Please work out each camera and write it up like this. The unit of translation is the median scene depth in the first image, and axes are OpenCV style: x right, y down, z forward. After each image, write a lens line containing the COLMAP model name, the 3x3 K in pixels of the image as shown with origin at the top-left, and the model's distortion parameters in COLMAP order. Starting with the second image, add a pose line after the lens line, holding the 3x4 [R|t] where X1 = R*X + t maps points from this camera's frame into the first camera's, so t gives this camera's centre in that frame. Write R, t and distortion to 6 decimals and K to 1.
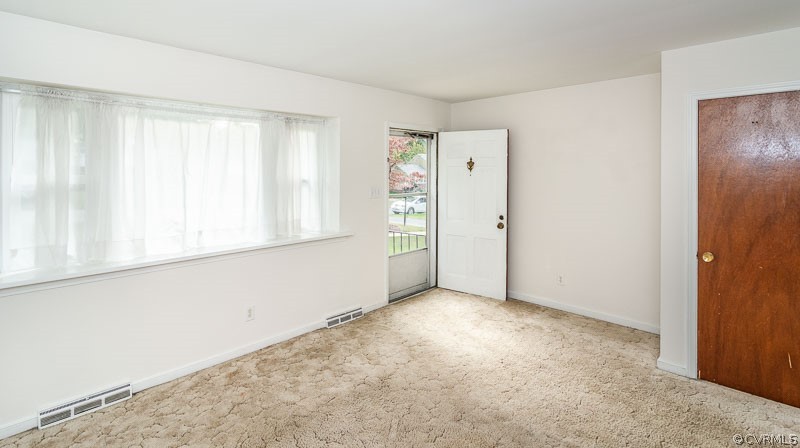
lens RADIAL K [[387.6, 0, 400.3], [0, 387.6, 221.4], [0, 0, 1]] dist [-0.000322, -0.000099]
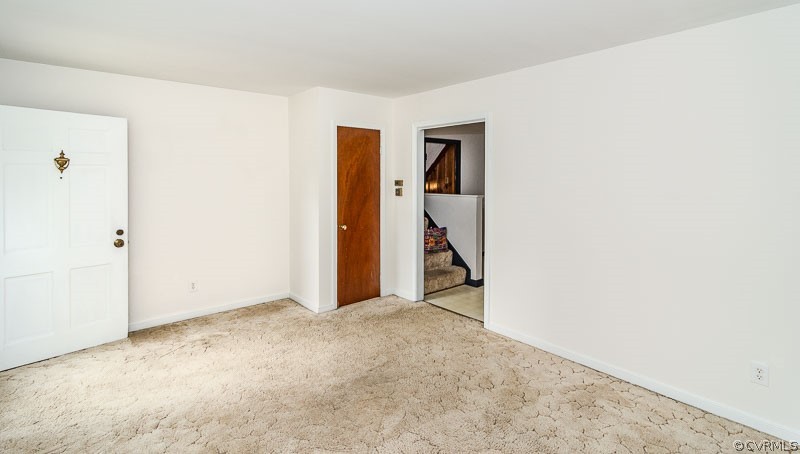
lens RADIAL K [[376.7, 0, 400.2], [0, 376.7, 229.6], [0, 0, 1]] dist [0.000797, 0.000094]
pose [[0.109224, -0.143805, 0.983560, -0.441467], [0.131005, 0.982931, 0.129165, -0.041647], [-0.985346, 0.114744, 0.126199, 0.374190]]
